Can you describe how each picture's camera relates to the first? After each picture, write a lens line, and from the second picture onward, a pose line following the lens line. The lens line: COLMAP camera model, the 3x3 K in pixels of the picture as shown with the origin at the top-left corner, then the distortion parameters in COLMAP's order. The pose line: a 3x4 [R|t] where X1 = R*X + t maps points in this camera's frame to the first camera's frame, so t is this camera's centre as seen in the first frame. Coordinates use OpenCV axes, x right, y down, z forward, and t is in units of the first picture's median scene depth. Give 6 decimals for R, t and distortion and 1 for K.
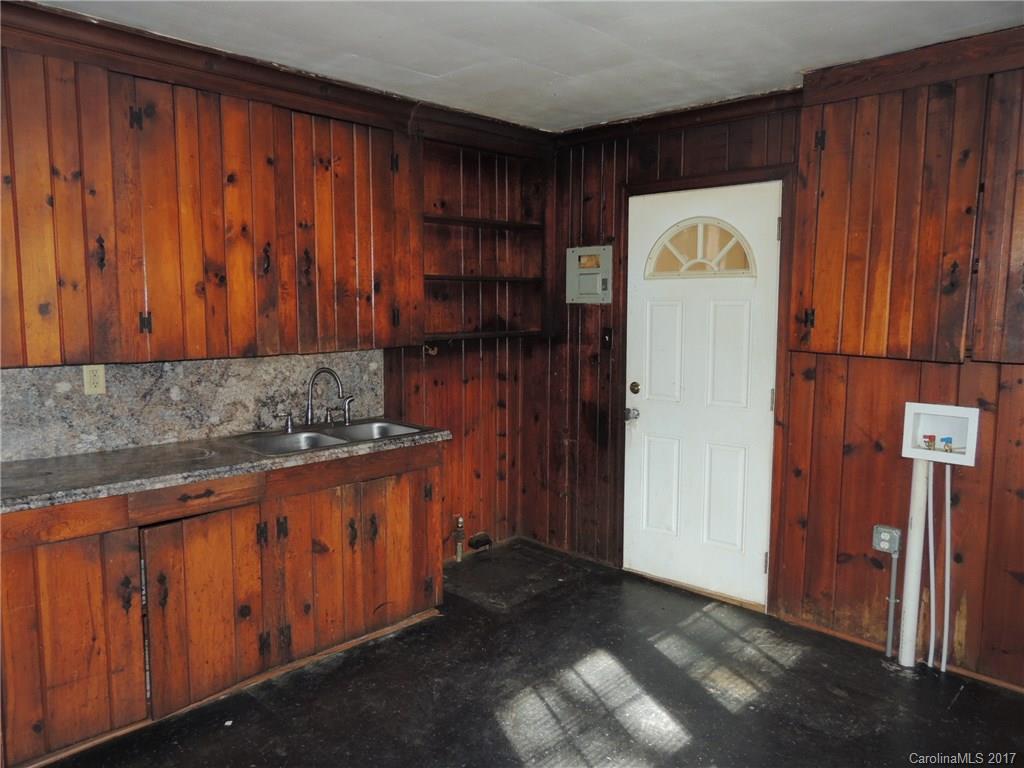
lens RADIAL K [[745.4, 0, 512.0], [0, 745.4, 384.0], [0, 0, 1]] dist [0.000823, 0.001214]
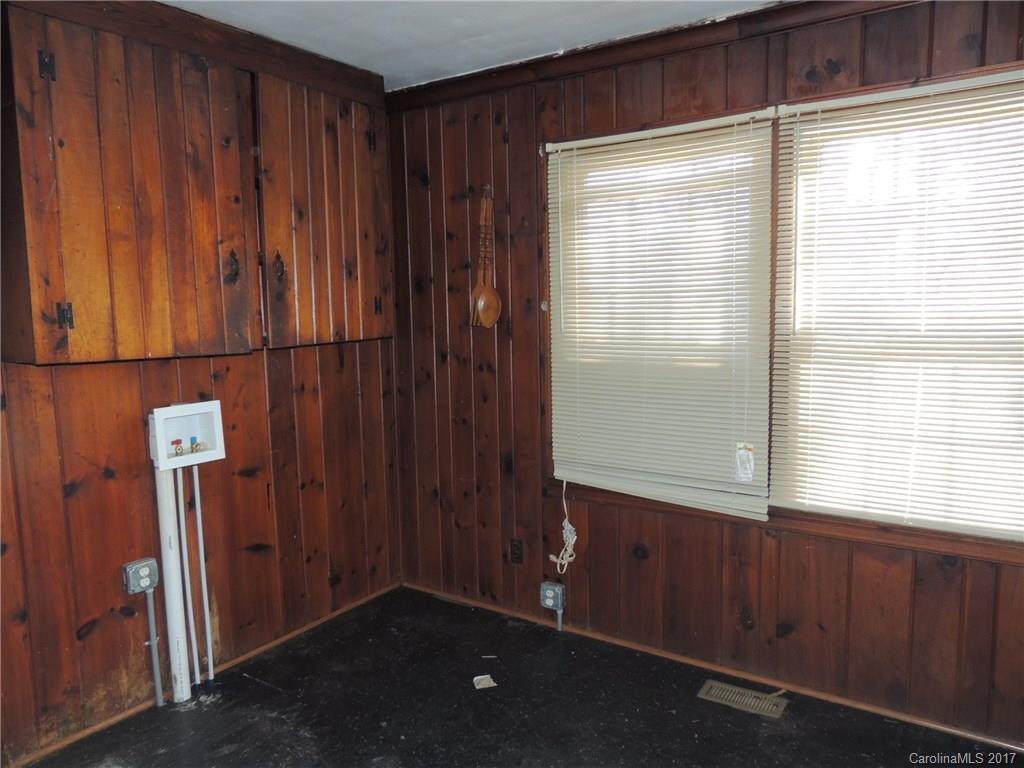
lens RADIAL K [[745.4, 0, 512.0], [0, 745.4, 384.0], [0, 0, 1]] dist [0.000823, 0.001214]
pose [[-0.168166, -0.106911, 0.979944, -0.388575], [0.132458, 0.982635, 0.129935, -0.061514], [-0.976819, 0.151652, -0.151085, 0.714332]]
